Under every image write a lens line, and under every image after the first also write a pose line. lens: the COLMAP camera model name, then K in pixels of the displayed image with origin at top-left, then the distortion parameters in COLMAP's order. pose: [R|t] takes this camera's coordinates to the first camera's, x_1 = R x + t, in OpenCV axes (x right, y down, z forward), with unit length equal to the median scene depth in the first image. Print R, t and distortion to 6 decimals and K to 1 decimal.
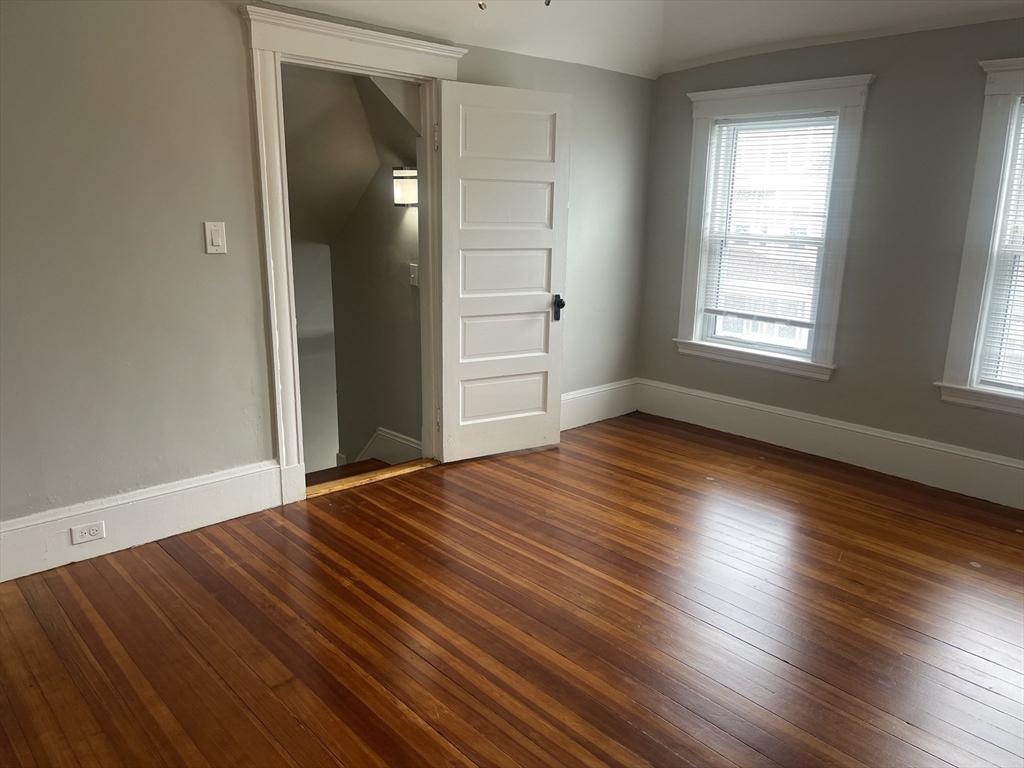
lens RADIAL K [[768.6, 0, 519.7], [0, 768.6, 388.3], [0, 0, 1]] dist [0.079869, -0.103375]
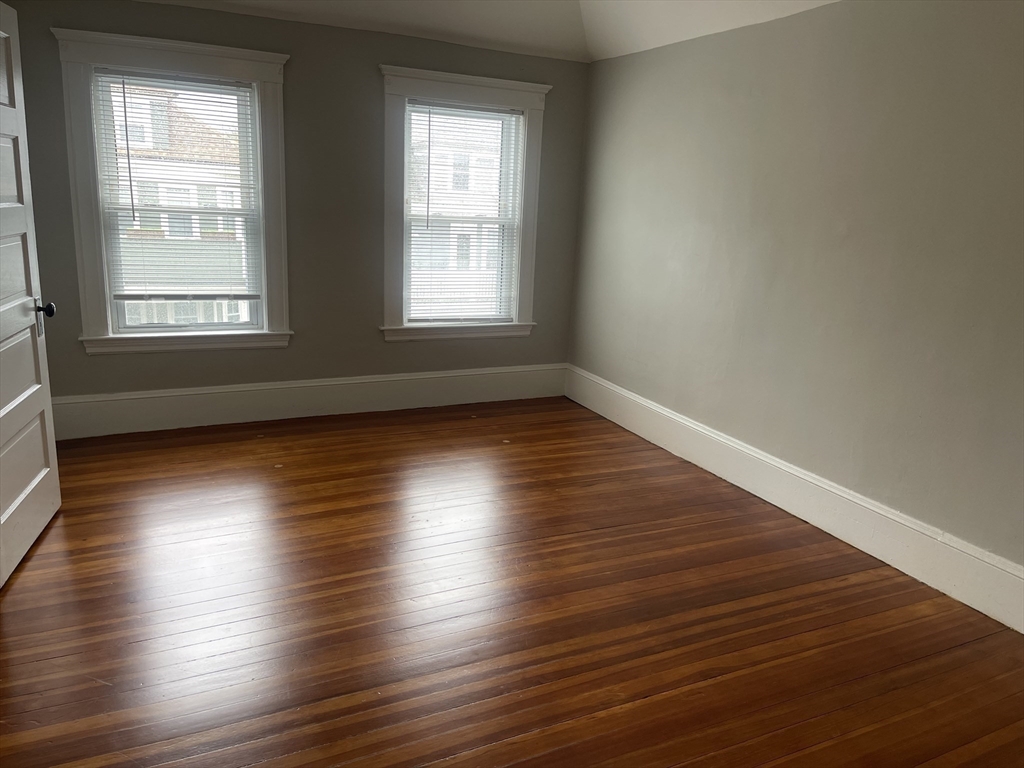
lens RADIAL K [[768.6, 0, 519.7], [0, 768.6, 388.3], [0, 0, 1]] dist [0.079869, -0.103375]
pose [[0.275866, -0.239833, 0.930795, -0.495153], [0.186935, 0.963268, 0.192797, -0.095829], [-0.942843, 0.120812, 0.310566, 0.372669]]
